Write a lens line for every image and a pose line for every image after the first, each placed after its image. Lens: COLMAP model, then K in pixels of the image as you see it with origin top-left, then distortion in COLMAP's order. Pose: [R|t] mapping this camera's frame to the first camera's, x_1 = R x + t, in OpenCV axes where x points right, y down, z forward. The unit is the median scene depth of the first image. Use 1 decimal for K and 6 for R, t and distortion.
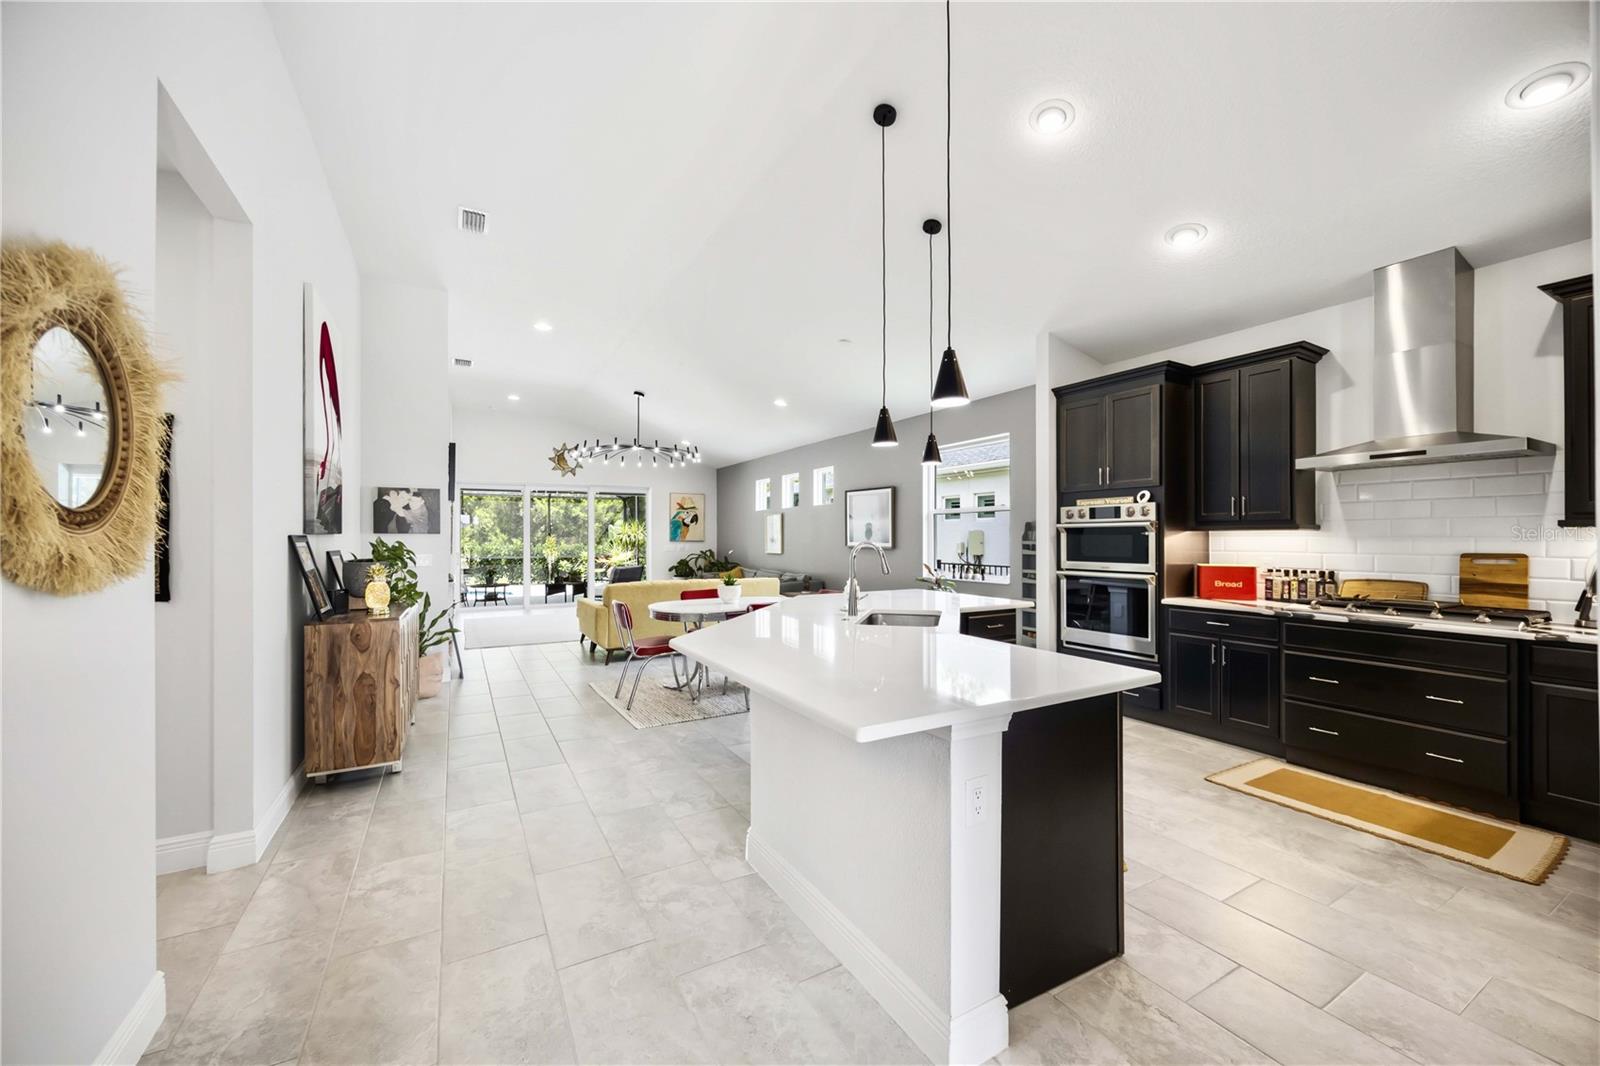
lens RADIAL K [[609.9, 0, 800.0], [0, 609.9, 533.0], [0, 0, 1]] dist [0.000145, 0.000025]
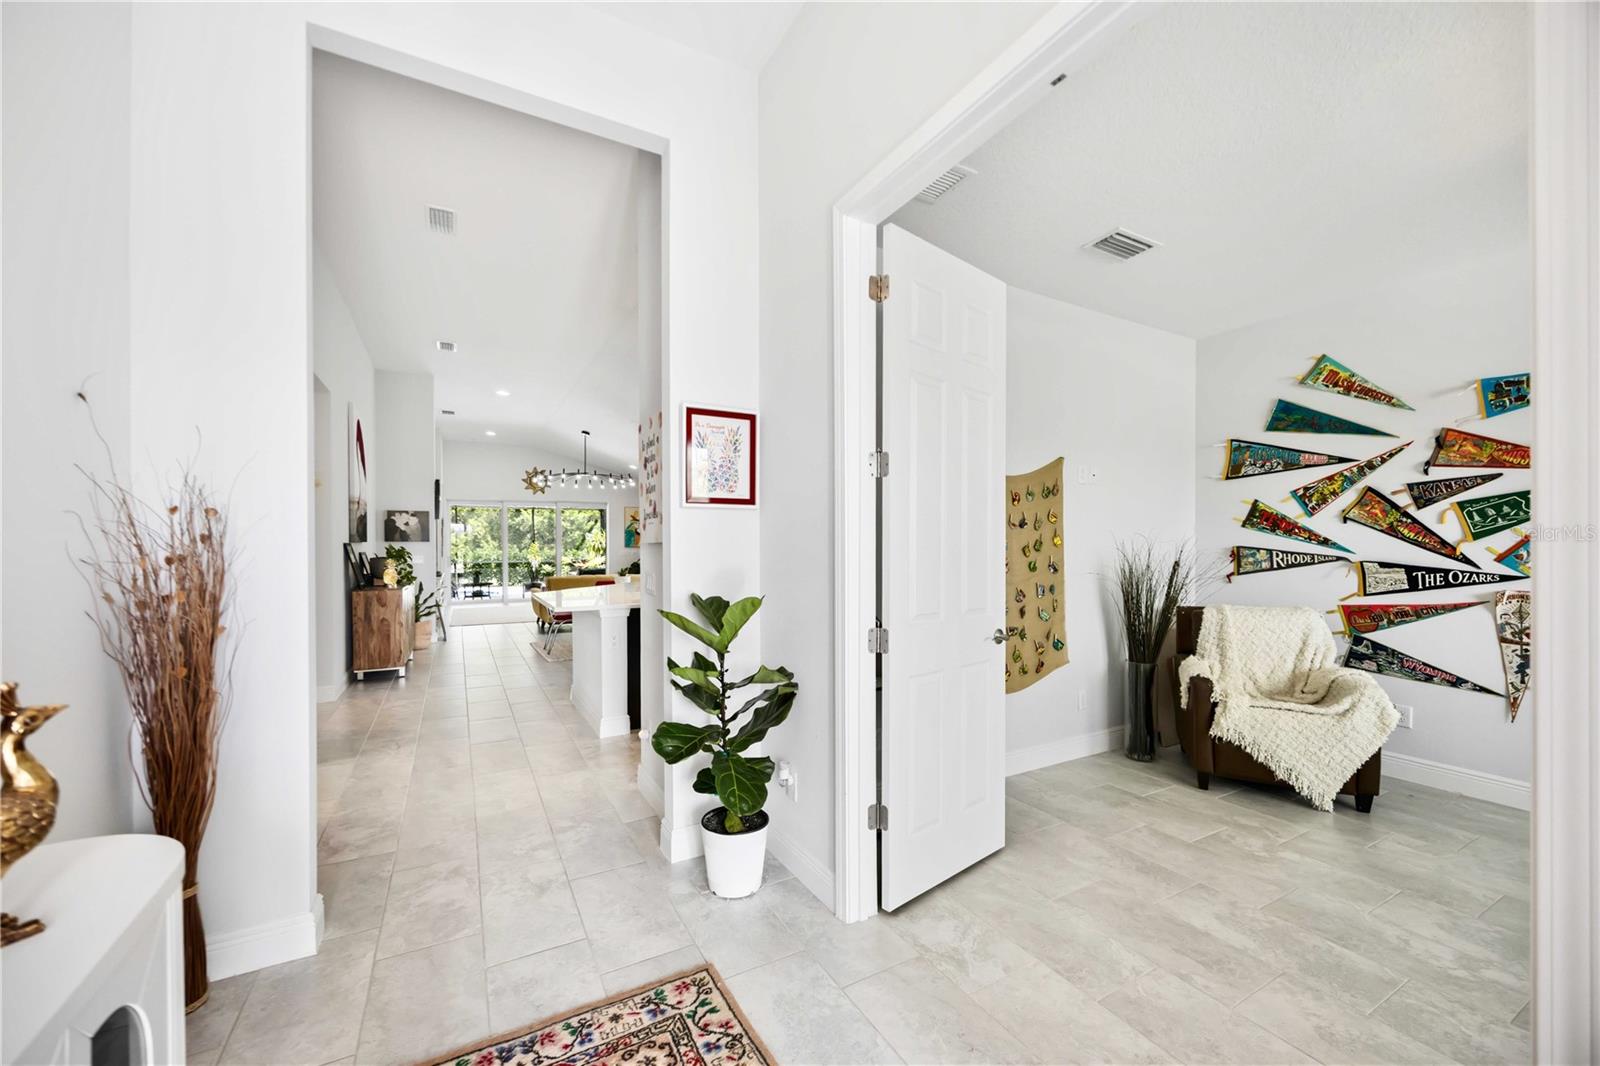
lens RADIAL K [[618.8, 0, 799.7], [0, 618.8, 545.7], [0, 0, 1]] dist [0.000286, -0.000007]
pose [[0.999966, -0.000918, -0.008206, 0.331415], [0.001001, 0.999948, 0.010189, -0.003709], [0.008196, -0.010197, 0.999914, -0.509771]]
